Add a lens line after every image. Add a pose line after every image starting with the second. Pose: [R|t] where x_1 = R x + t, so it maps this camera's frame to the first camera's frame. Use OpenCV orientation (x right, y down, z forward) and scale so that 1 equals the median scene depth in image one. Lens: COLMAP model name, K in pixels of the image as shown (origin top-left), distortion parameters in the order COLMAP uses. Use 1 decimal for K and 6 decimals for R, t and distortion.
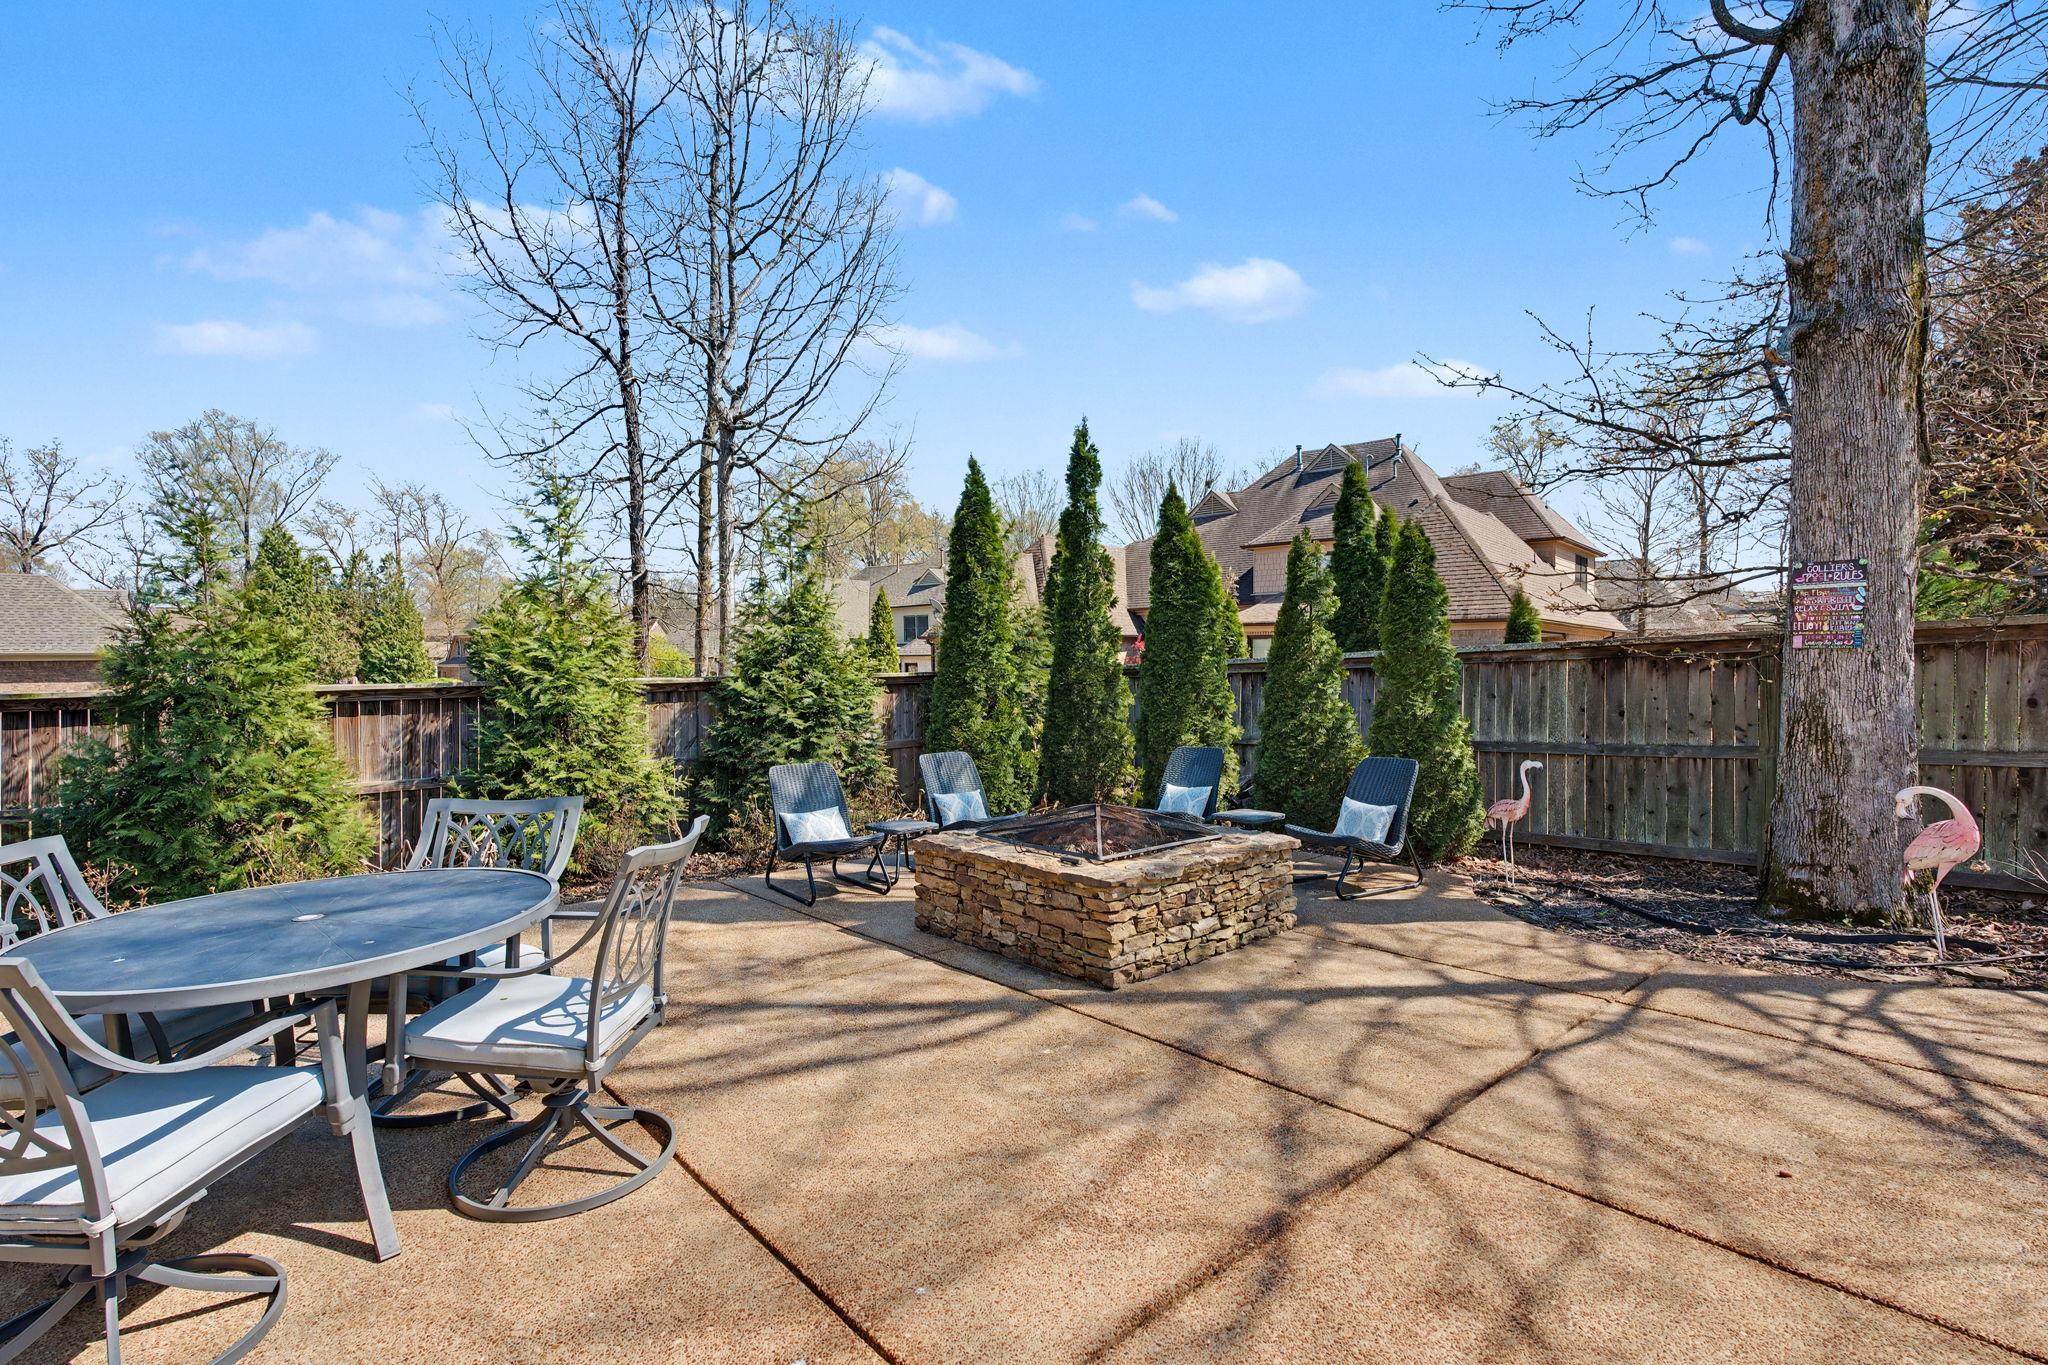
lens RADIAL K [[974.3, 0, 1017.7], [0, 974.3, 681.3], [0, 0, 1]] dist [0.001545, 0.000875]
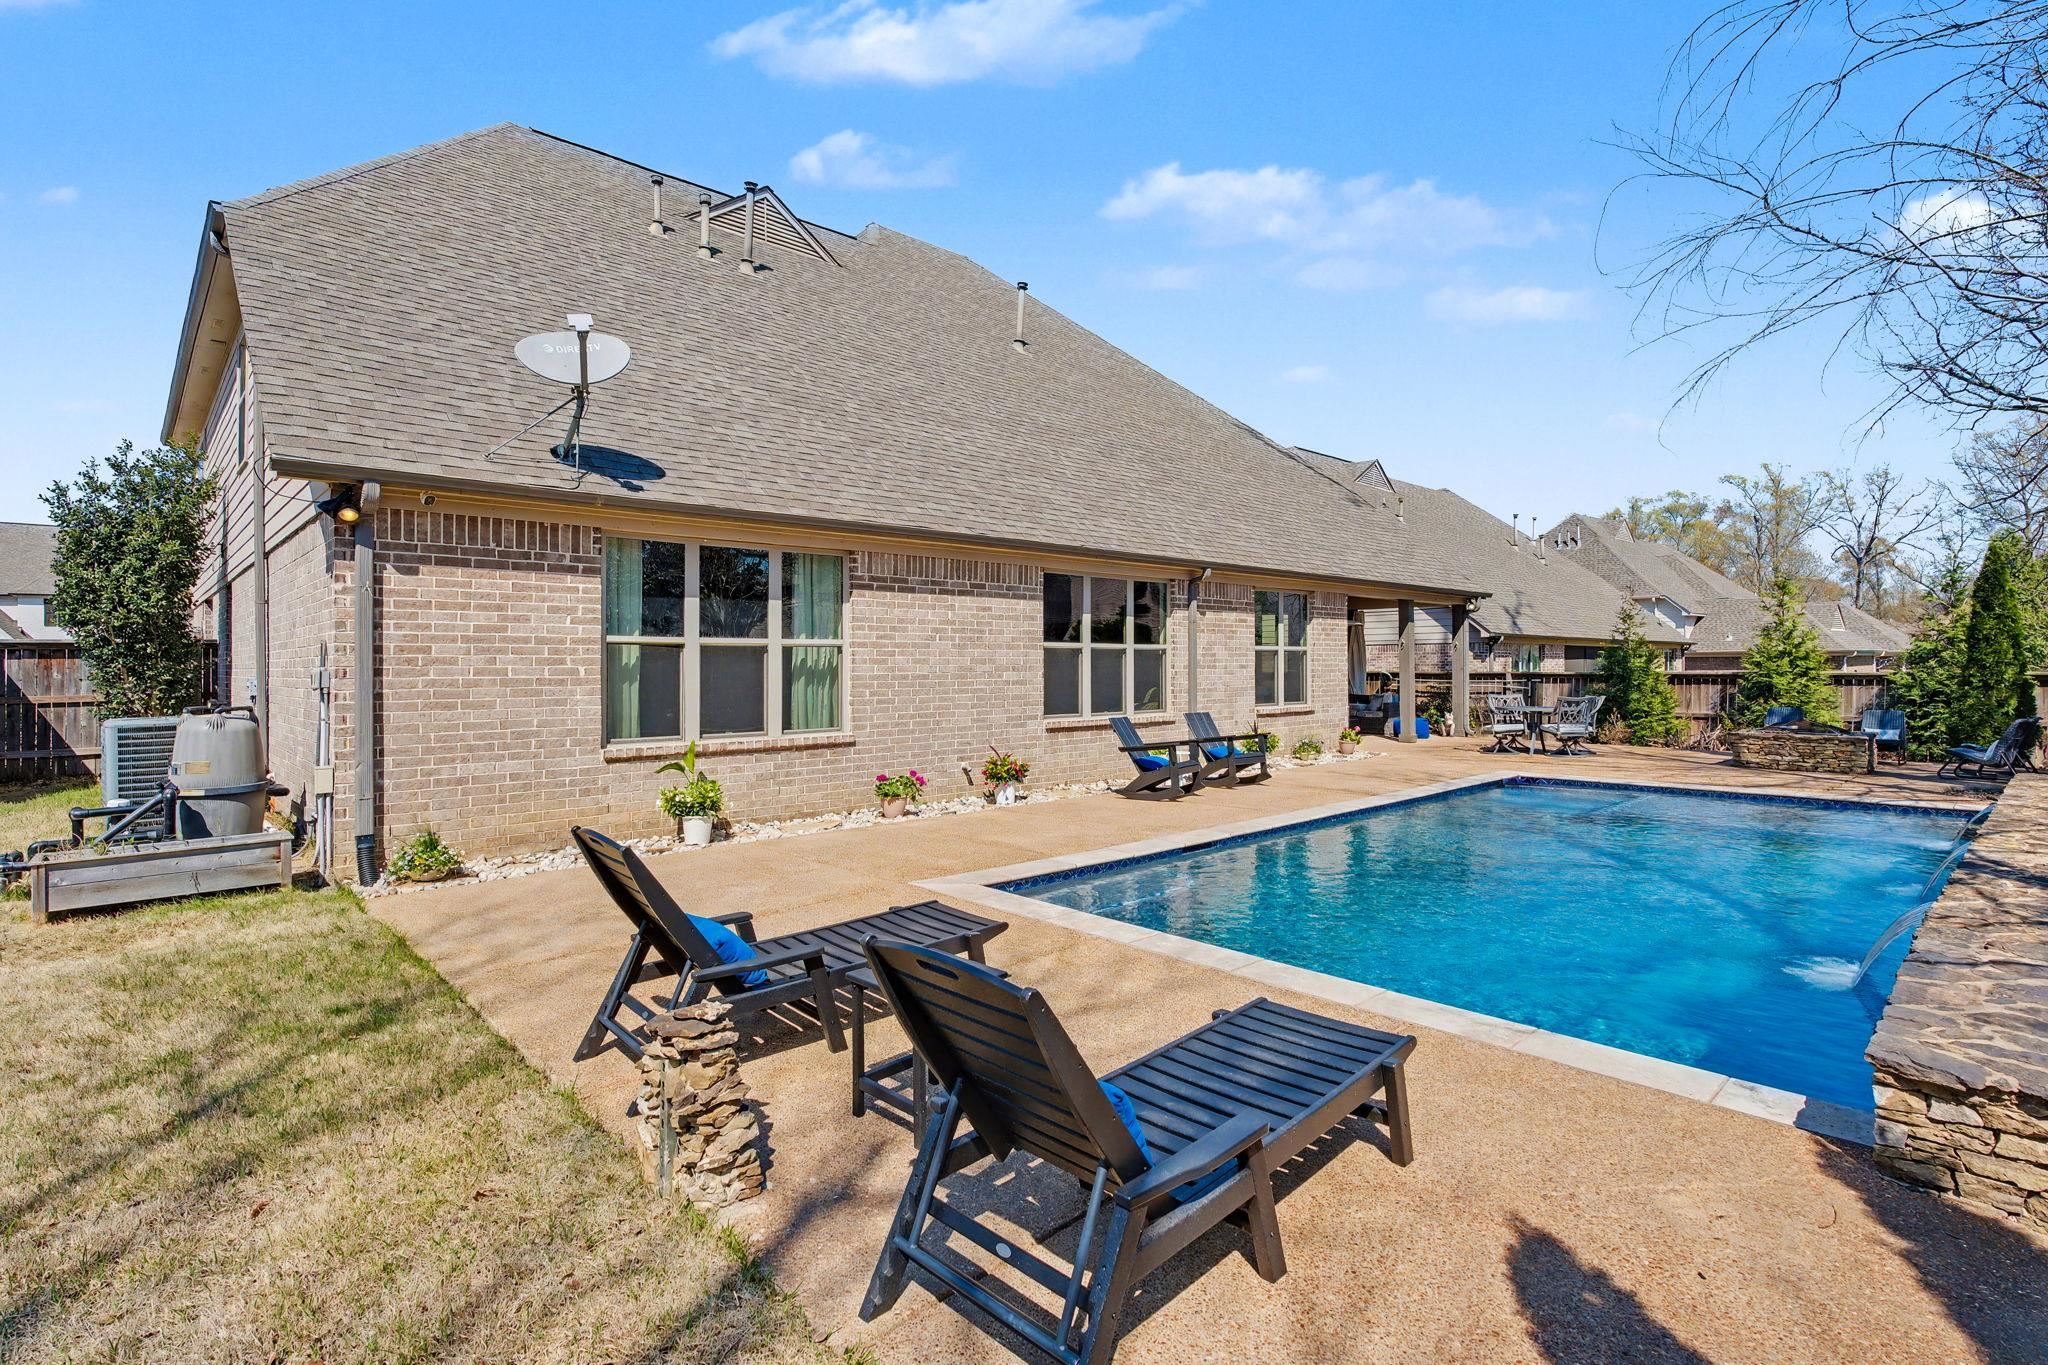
lens RADIAL K [[974.3, 0, 1023.7], [0, 974.3, 681.0], [0, 0, 1]] dist [0.001545, 0.000875]
pose [[0.028256, 0.017433, -0.999449, 0.175869], [-0.000321, 0.999848, 0.017431, -0.001684], [0.999601, -0.000172, 0.028257, -0.079749]]
